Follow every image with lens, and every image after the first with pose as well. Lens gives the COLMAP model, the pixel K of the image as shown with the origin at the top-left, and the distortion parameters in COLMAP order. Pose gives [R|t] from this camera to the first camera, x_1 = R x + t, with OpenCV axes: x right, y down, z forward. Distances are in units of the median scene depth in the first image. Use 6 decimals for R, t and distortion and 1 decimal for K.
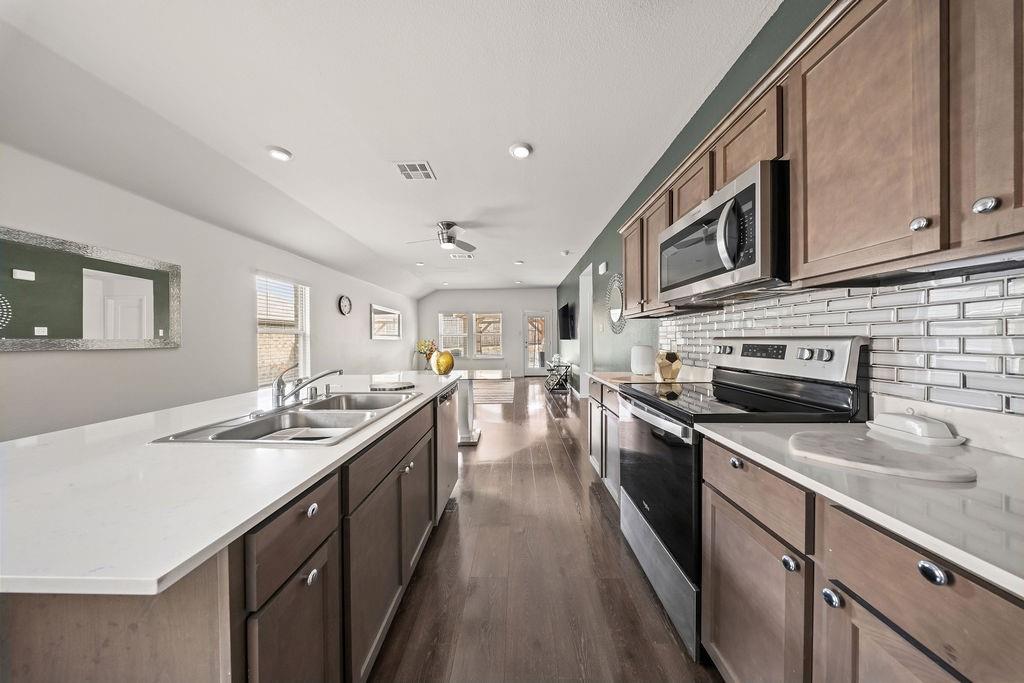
lens RADIAL K [[297.9, 0, 510.3], [0, 297.9, 342.4], [0, 0, 1]] dist [-0.008032, -0.000108]
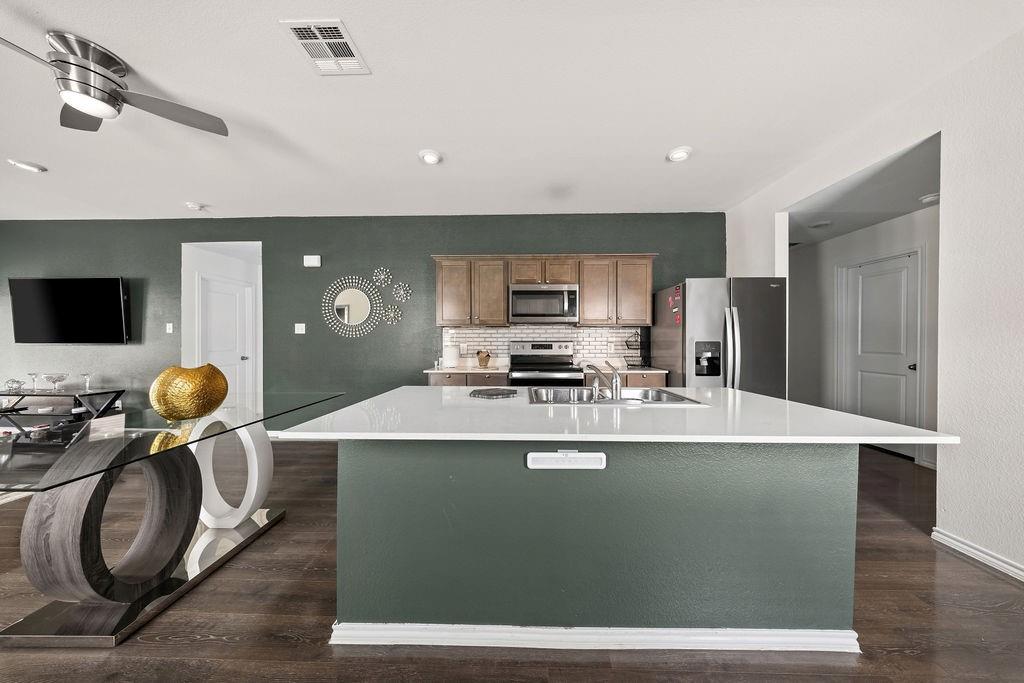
lens RADIAL K [[303.3, 0, 512.0], [0, 303.3, 341.5], [0, 0, 1]] dist [-0.000250, -0.001001]
pose [[0.006138, 0.004305, 0.999972, -0.635332], [0.011520, 0.999924, -0.004375, -0.002381], [-0.999915, 0.011546, 0.006087, 0.456916]]
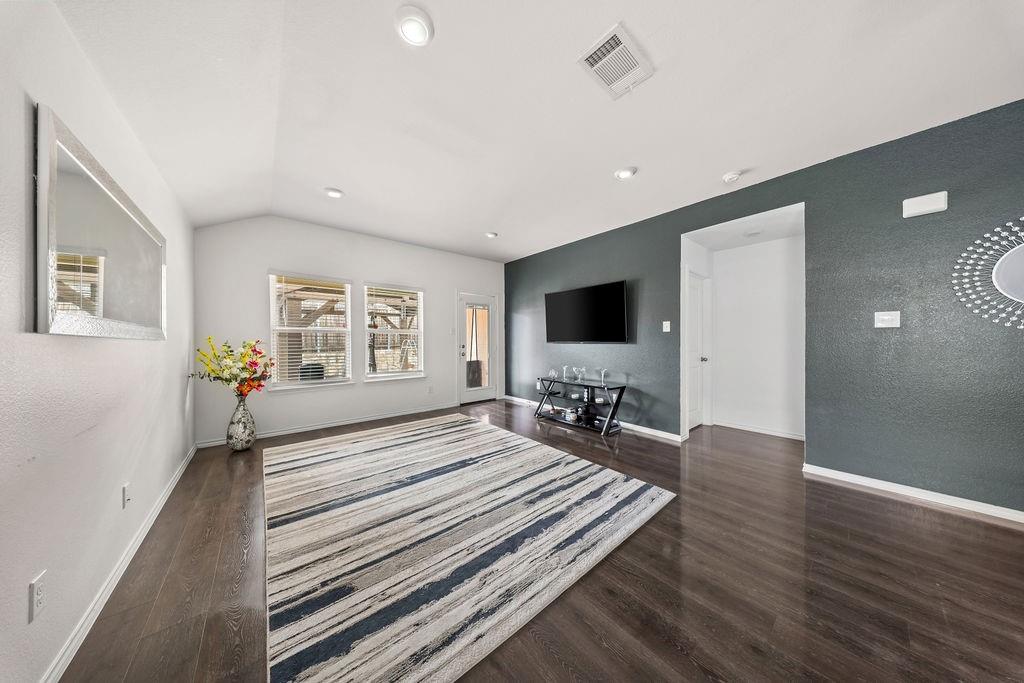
lens RADIAL K [[302.3, 0, 515.7], [0, 302.3, 342.8], [0, 0, 1]] dist [-0.000278, -0.000036]
pose [[0.755575, 0.002162, 0.655059, -0.633578], [0.003062, 0.999972, -0.006832, -0.007119], [-0.655055, 0.007167, 0.755547, 1.188370]]
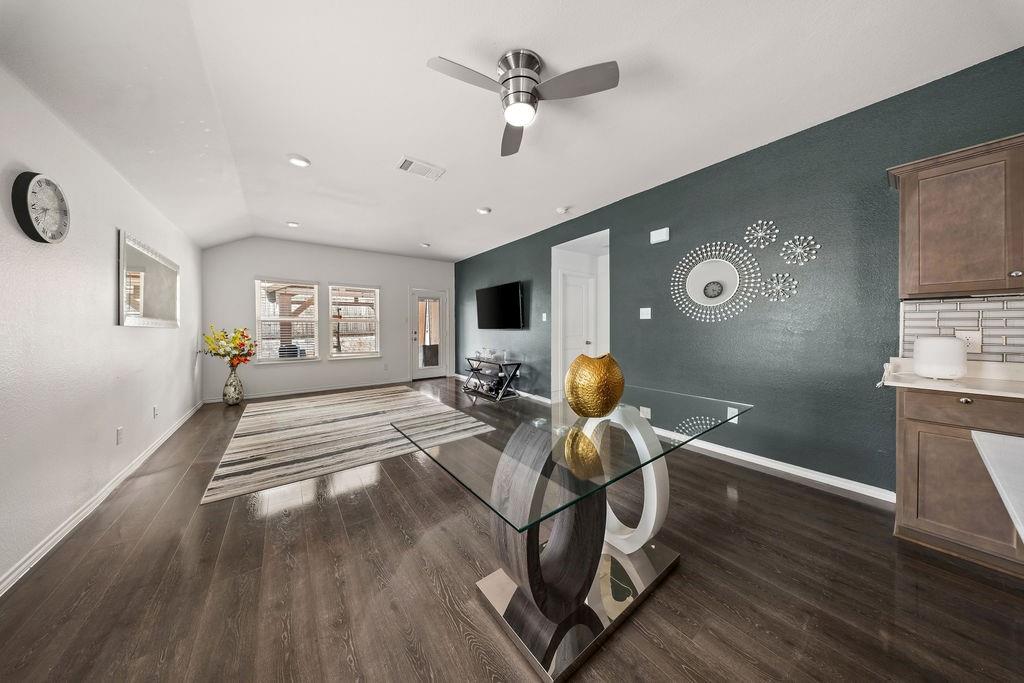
lens RADIAL K [[306.5, 0, 511.4], [0, 306.5, 331.0], [0, 0, 1]] dist [-0.001454, -0.000345]
pose [[0.793195, -0.000698, 0.608968, -0.519584], [0.002897, 0.999992, -0.002626, -0.003252], [-0.608961, 0.003847, 0.793191, 0.675749]]
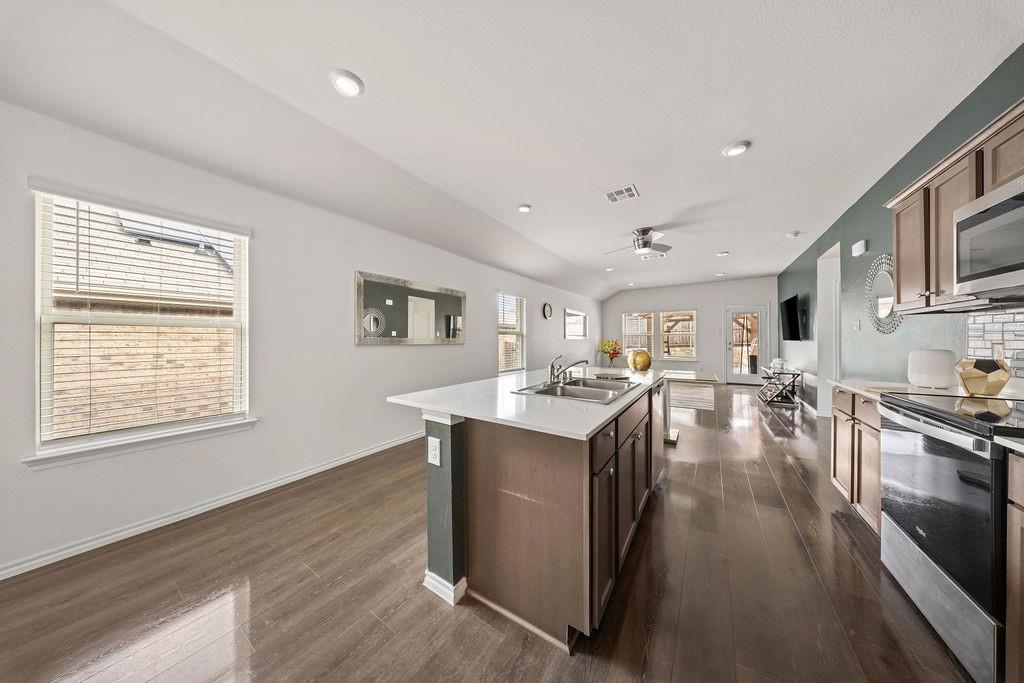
lens RADIAL K [[300.9, 0, 508.8], [0, 300.9, 339.7], [0, 0, 1]] dist [-0.004040, -0.000030]
pose [[0.841477, 0.006507, -0.540254, -0.036130], [-0.010983, 0.999927, -0.005064, 0.000956], [0.540181, 0.010194, 0.841487, -0.152978]]
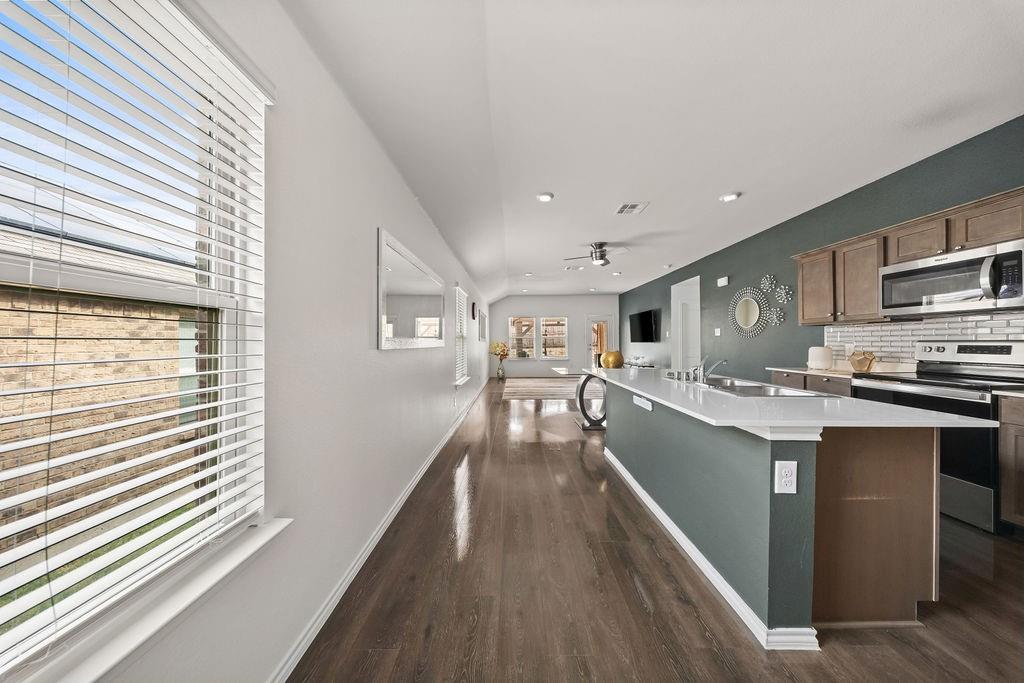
lens RADIAL K [[297.9, 0, 510.3], [0, 297.9, 342.4], [0, 0, 1]] dist [-0.008032, -0.000108]
pose [[0.999982, 0.004409, 0.004065, -0.590715], [-0.004370, 0.999944, -0.009603, 0.006395], [-0.004107, 0.009585, 0.999946, -0.183305]]
